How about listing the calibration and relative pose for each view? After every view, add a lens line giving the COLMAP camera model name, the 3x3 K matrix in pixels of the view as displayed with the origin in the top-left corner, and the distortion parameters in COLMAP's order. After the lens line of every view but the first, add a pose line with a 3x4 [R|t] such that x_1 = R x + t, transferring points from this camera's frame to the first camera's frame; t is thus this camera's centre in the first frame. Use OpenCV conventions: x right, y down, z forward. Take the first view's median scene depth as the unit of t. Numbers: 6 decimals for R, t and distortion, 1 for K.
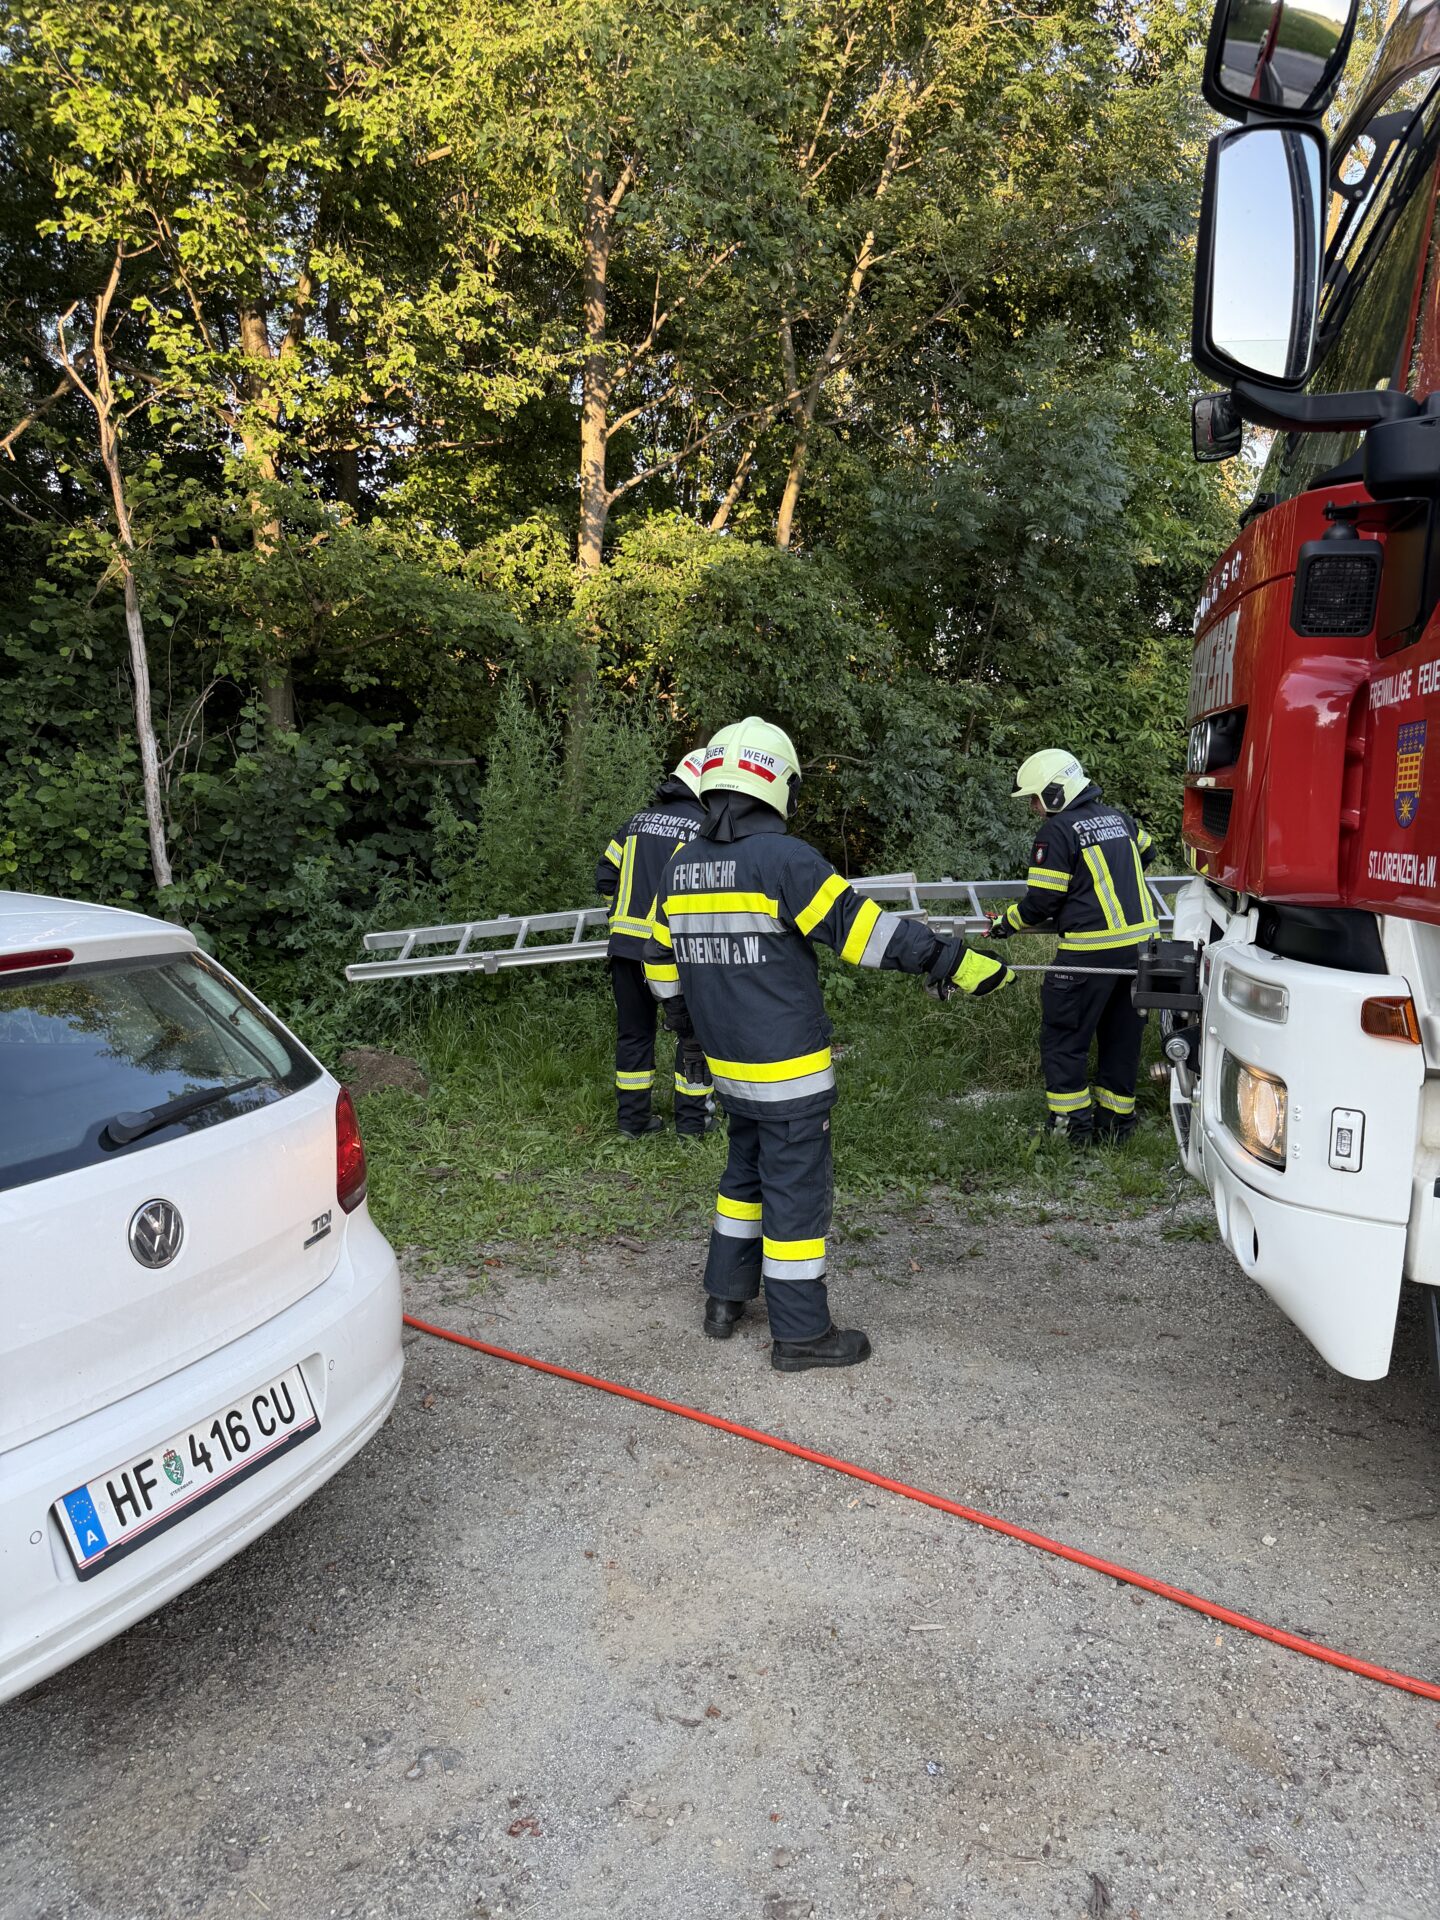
lens RADIAL K [[1370.9, 0, 721.0], [0, 1370.9, 970.1], [0, 0, 1]] dist [0.015098, -0.031481]
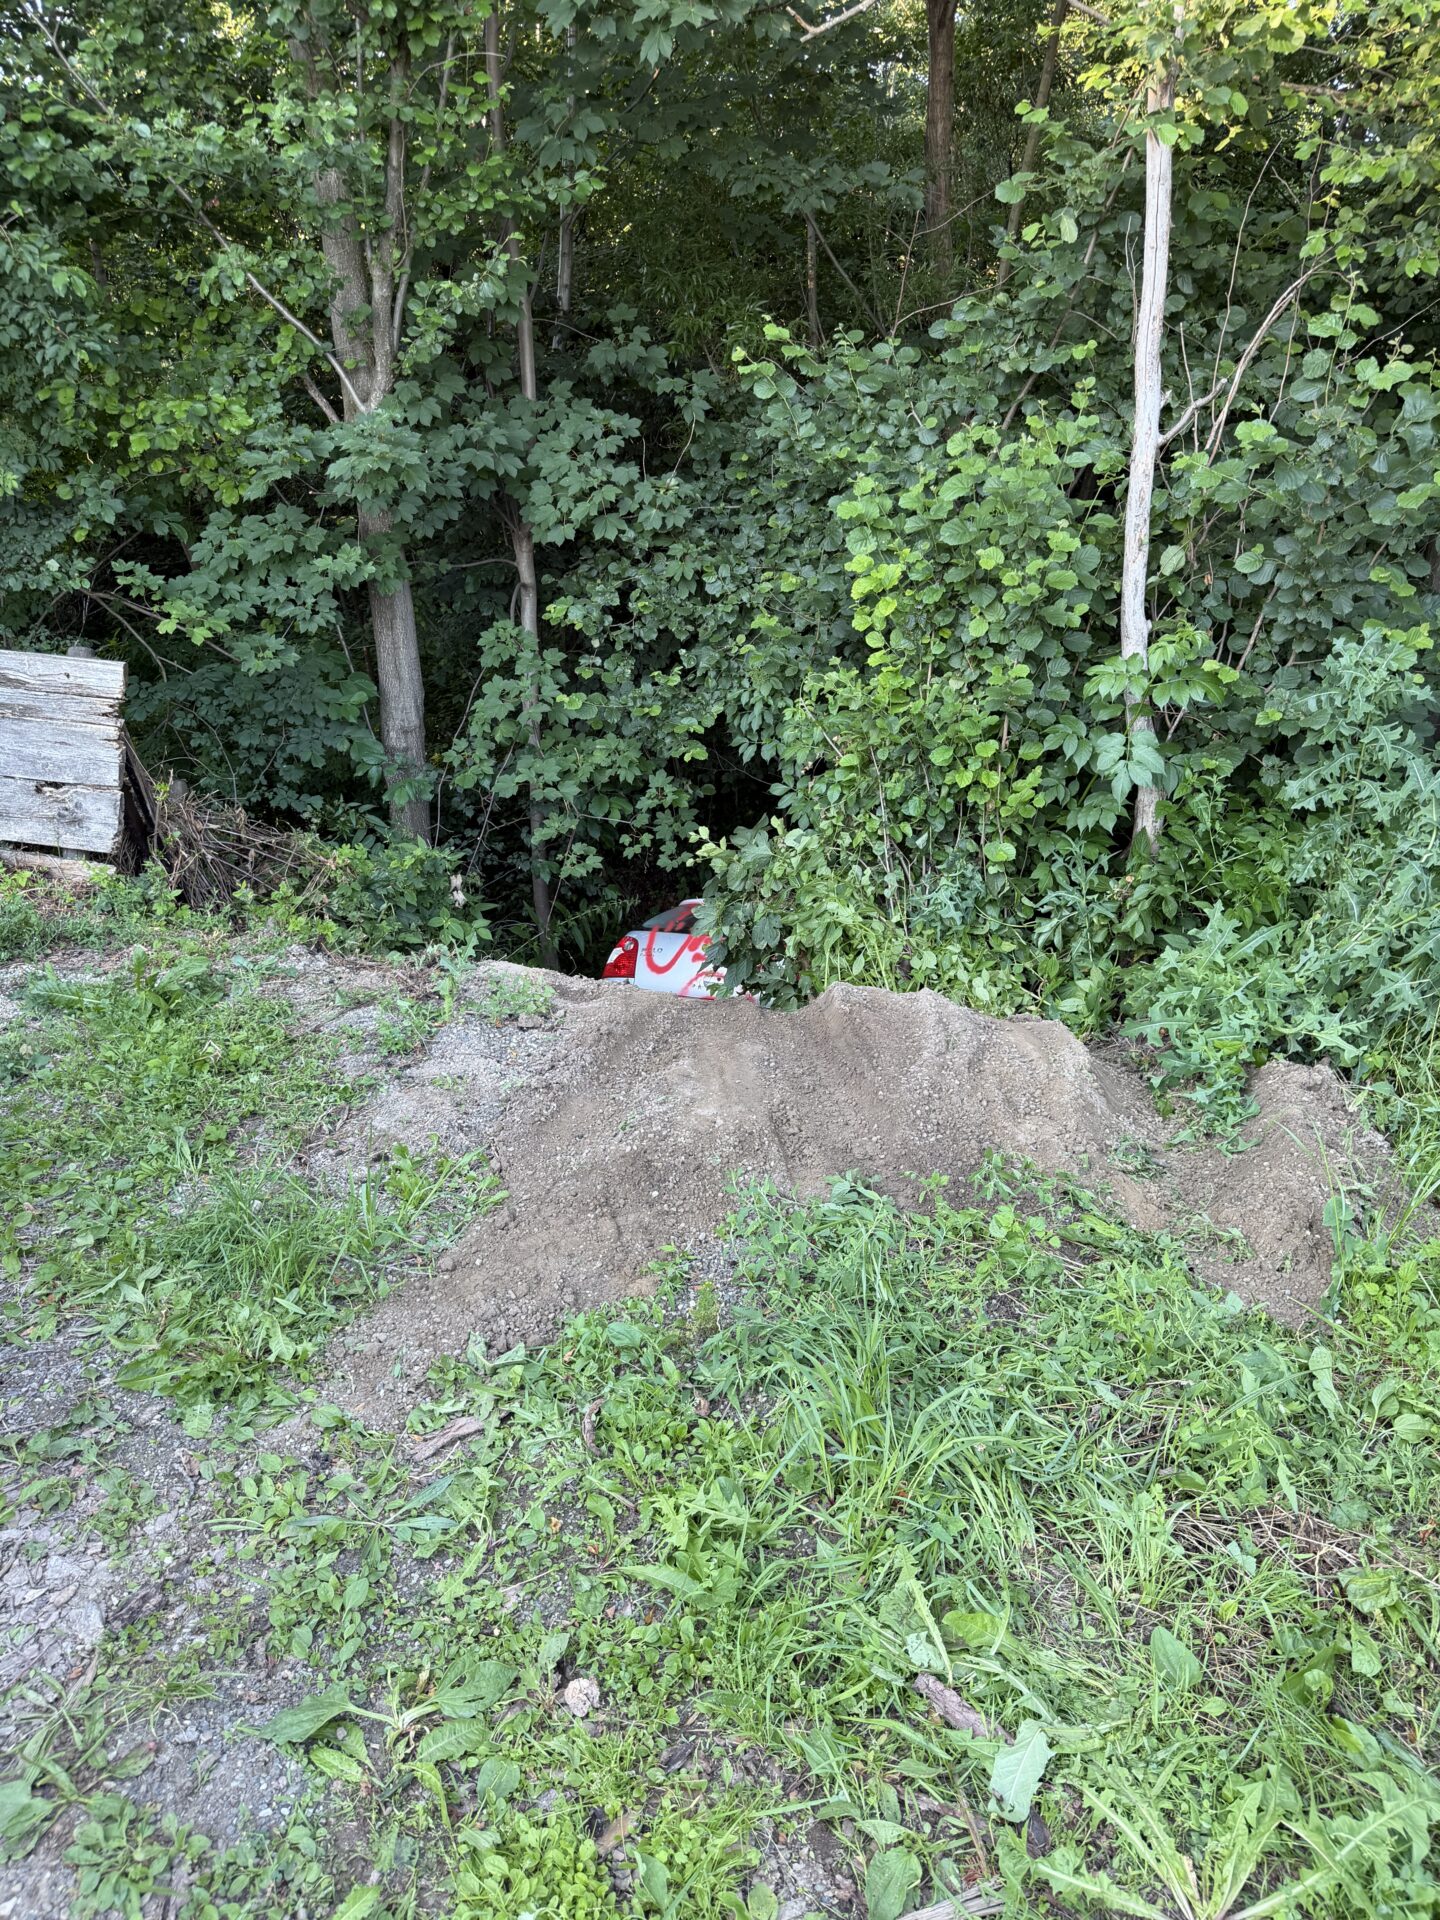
lens RADIAL K [[1370.9, 0, 689.1], [0, 1370.9, 969.2], [0, 0, 1]] dist [0.015098, -0.031481]
pose [[0.578952, 0.275587, -0.767376, -0.031820], [-0.124224, 0.959974, 0.251033, -0.062501], [0.805843, -0.050010, 0.590014, 0.542541]]
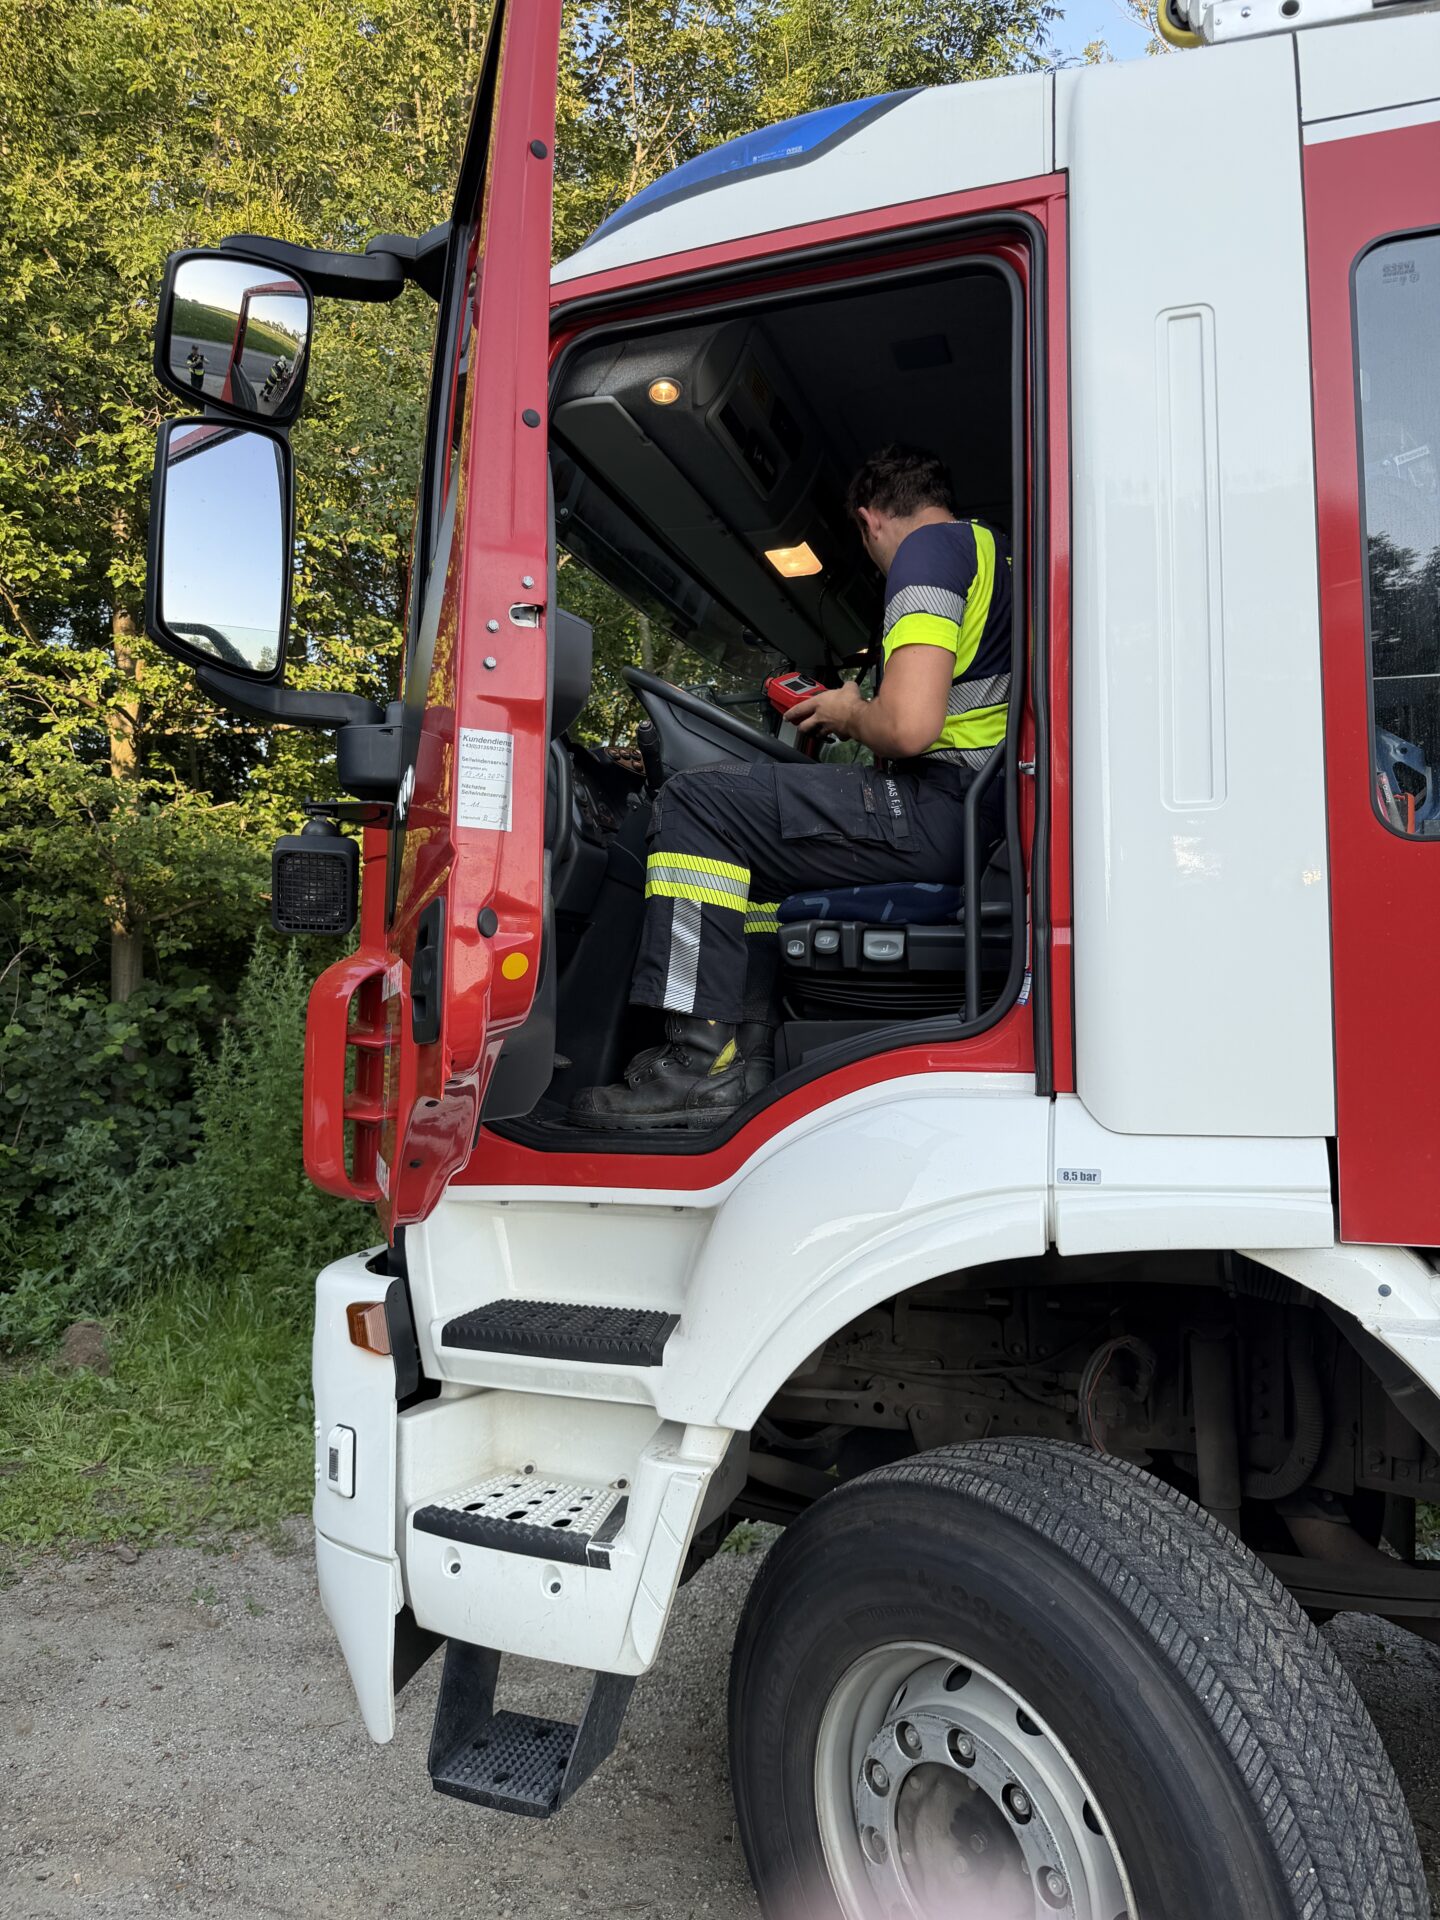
lens RADIAL K [[1370.9, 0, 731.4], [0, 1370.9, 943.2], [0, 0, 1]] dist [0.015098, -0.031481]
pose [[0.998164, -0.009630, -0.059792, 0.246667], [-0.002743, 0.979077, -0.203473, -0.007207], [0.060500, 0.203264, 0.977253, 0.028901]]
